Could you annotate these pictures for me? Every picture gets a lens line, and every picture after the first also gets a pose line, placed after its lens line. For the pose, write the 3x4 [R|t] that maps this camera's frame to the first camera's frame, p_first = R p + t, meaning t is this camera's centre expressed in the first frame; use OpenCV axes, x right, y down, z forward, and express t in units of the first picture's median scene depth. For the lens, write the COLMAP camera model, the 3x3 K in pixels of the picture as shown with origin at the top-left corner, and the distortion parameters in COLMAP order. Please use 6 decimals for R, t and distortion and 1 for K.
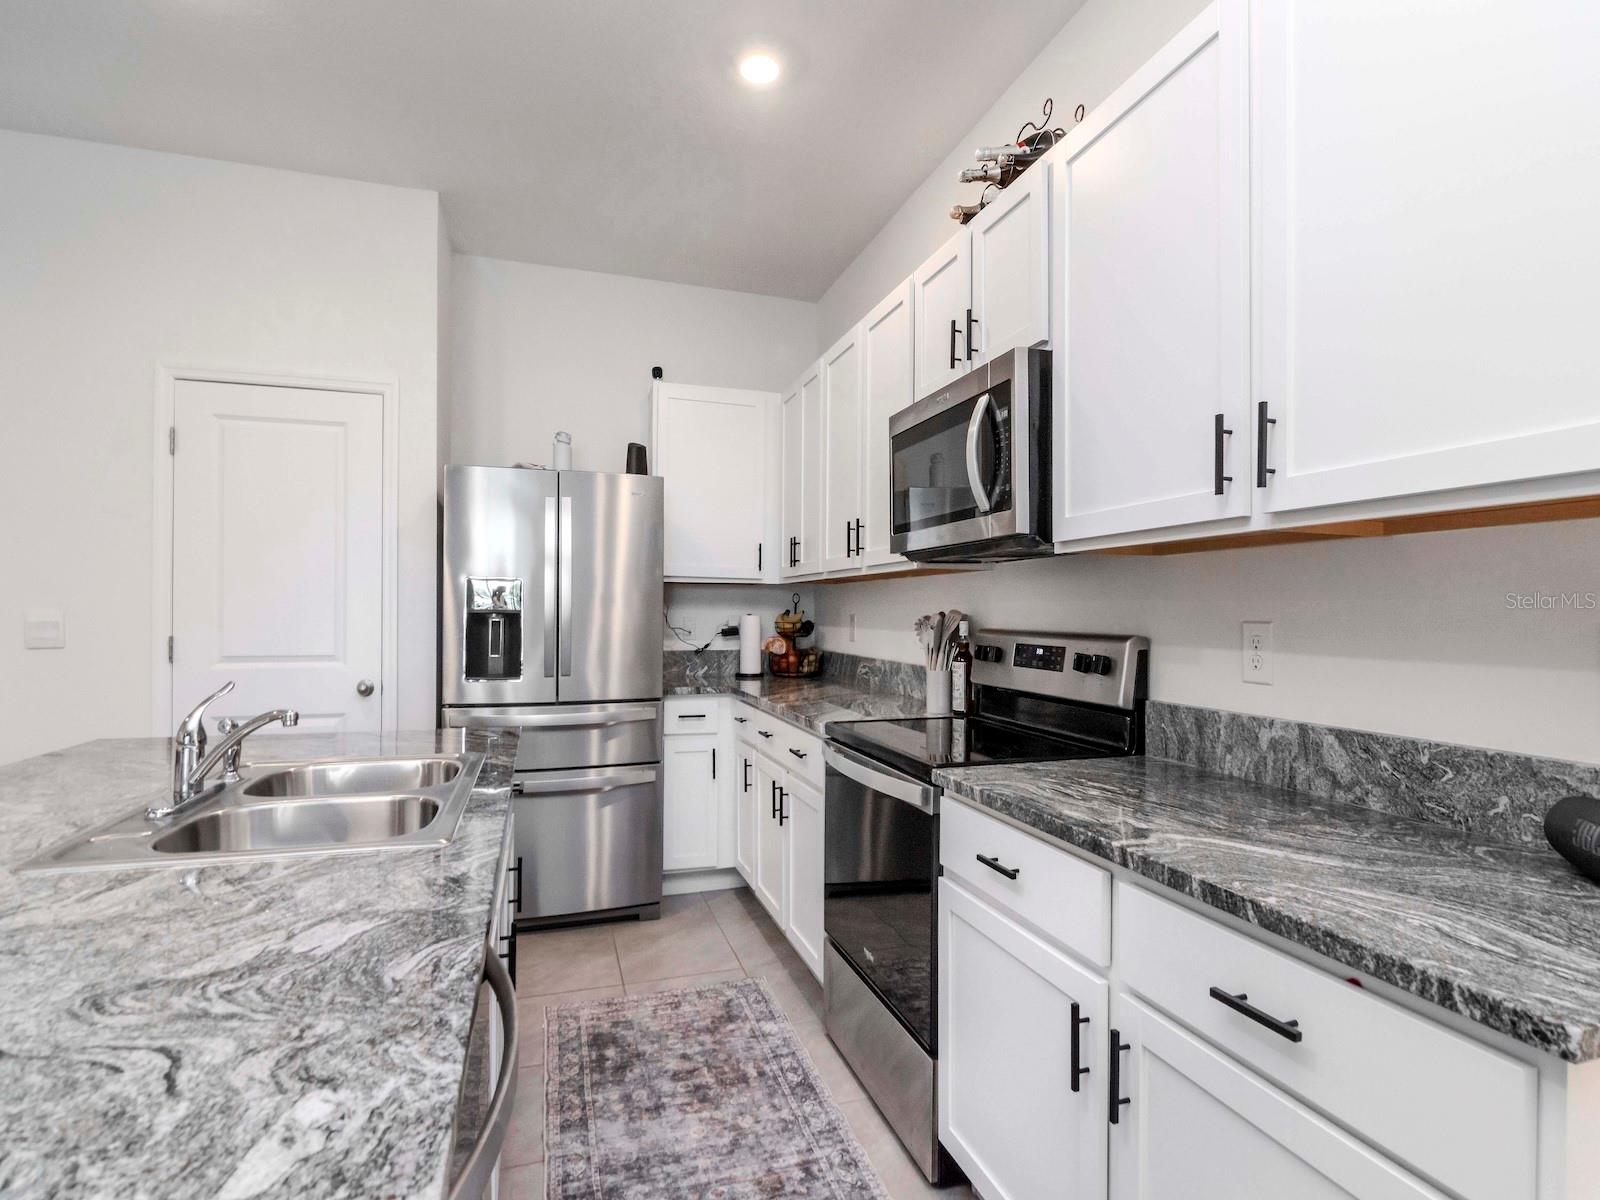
lens RADIAL K [[774.7, 0, 807.8], [0, 774.7, 607.1], [0, 0, 1]] dist [-0.001900, -0.005116]
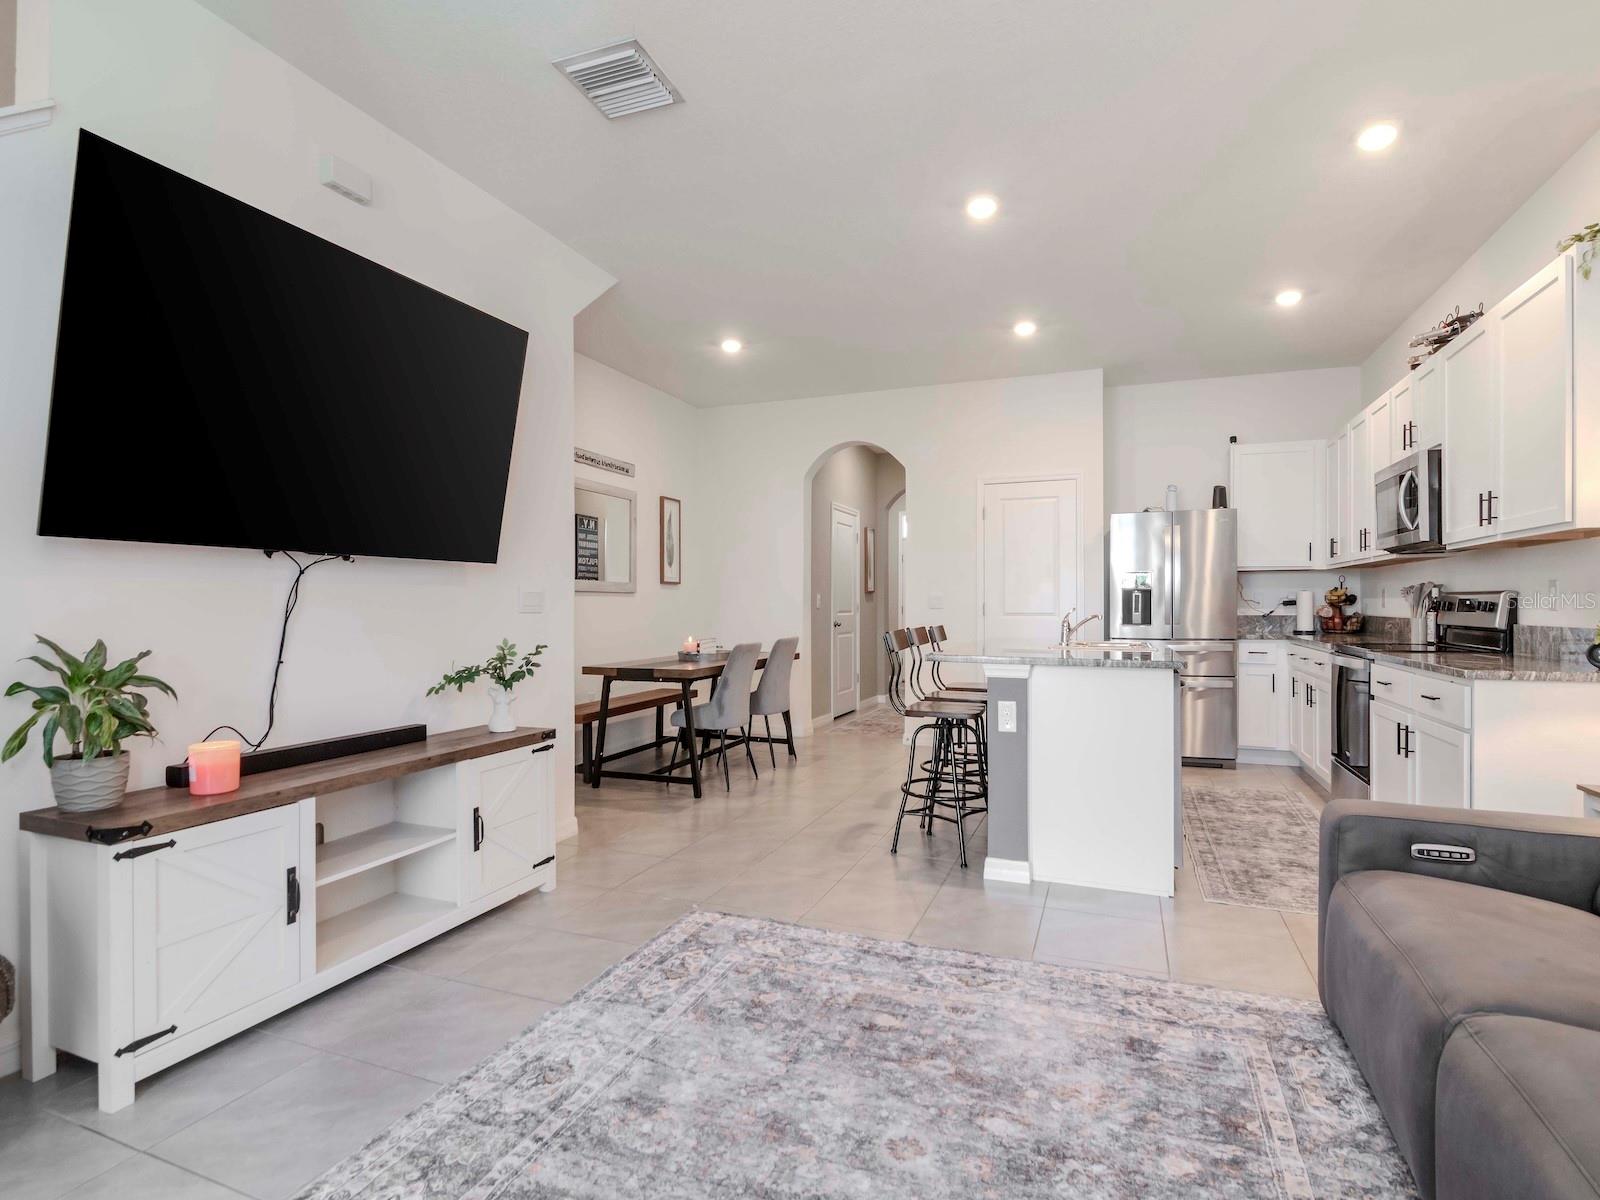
lens RADIAL K [[774.7, 0, 829.3], [0, 774.7, 606.9], [0, 0, 1]] dist [-0.001900, -0.005116]
pose [[0.773682, -0.004246, -0.633560, 0.283676], [0.009525, 0.999942, 0.004930, 0.043579], [0.633503, -0.009849, 0.773678, -1.270061]]
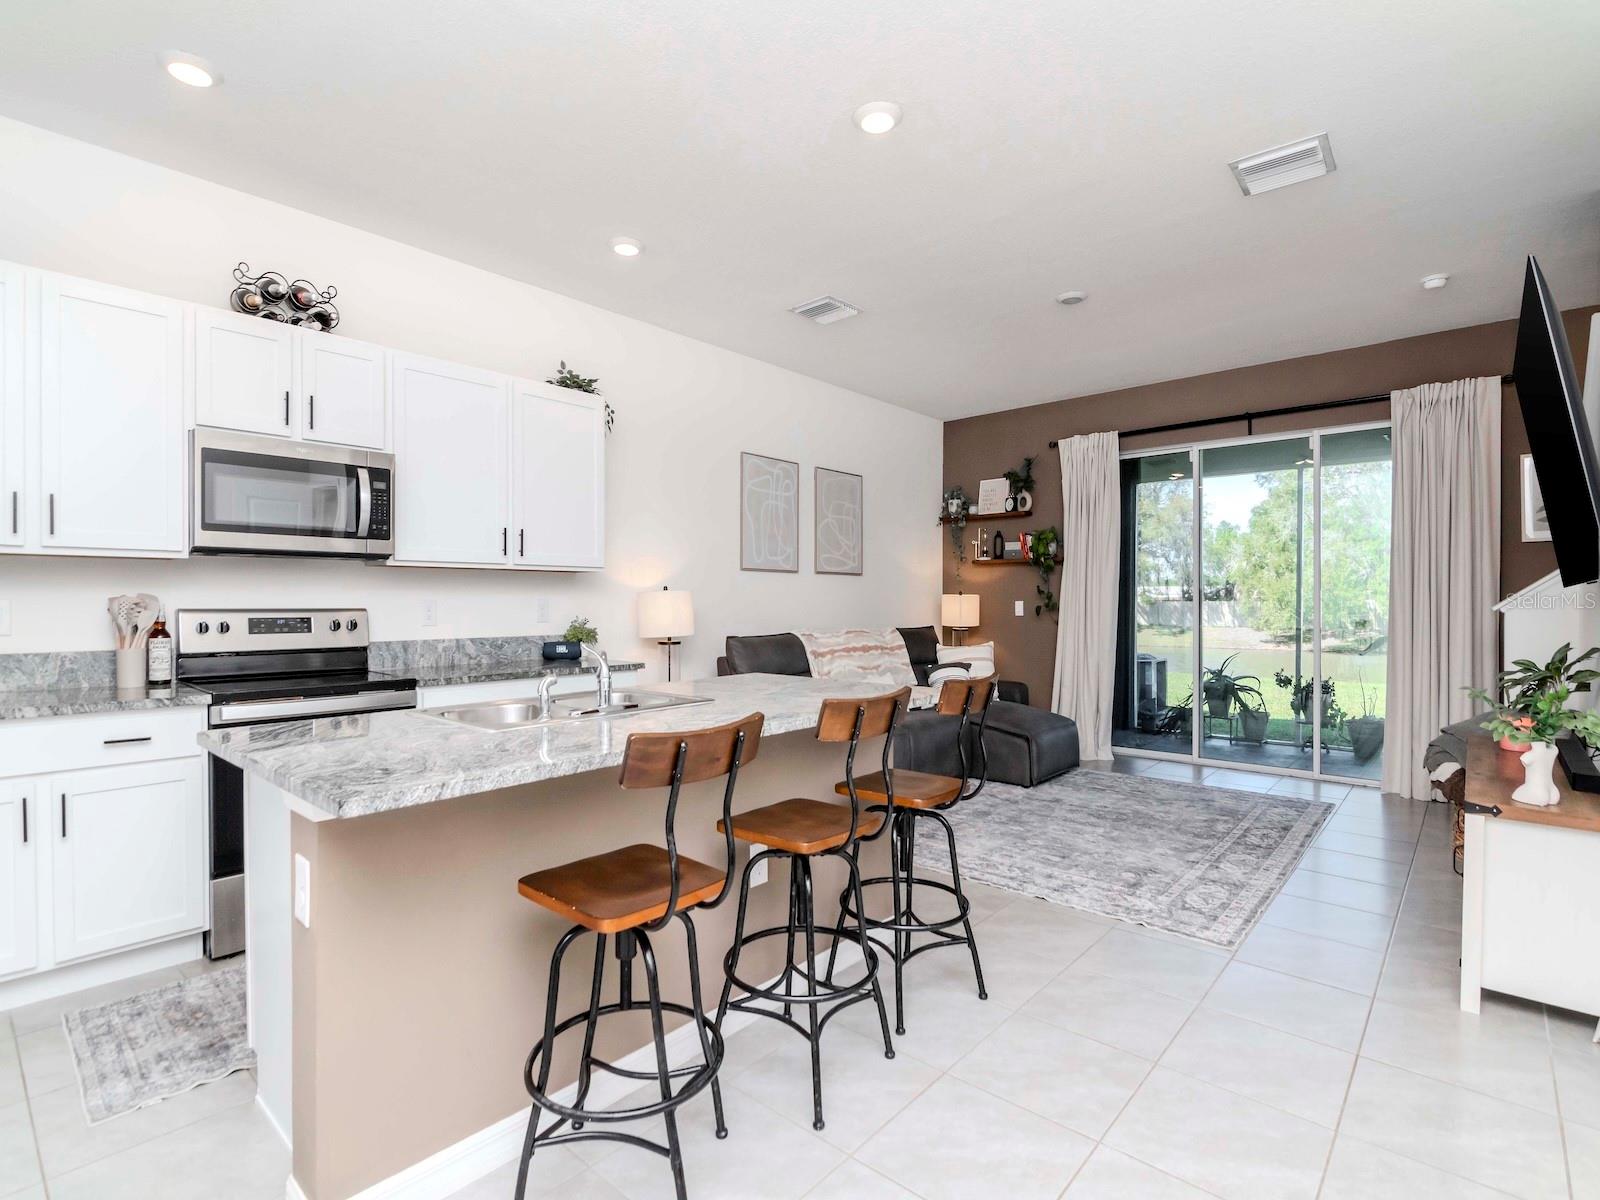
lens RADIAL K [[774.7, 0, 820.5], [0, 774.7, 600.0], [0, 0, 1]] dist [-0.001900, -0.005116]
pose [[-0.504409, -0.008825, 0.863420, -1.501131], [-0.010411, 0.999937, 0.004138, -0.002047], [-0.863402, -0.006902, -0.504469, 0.846447]]
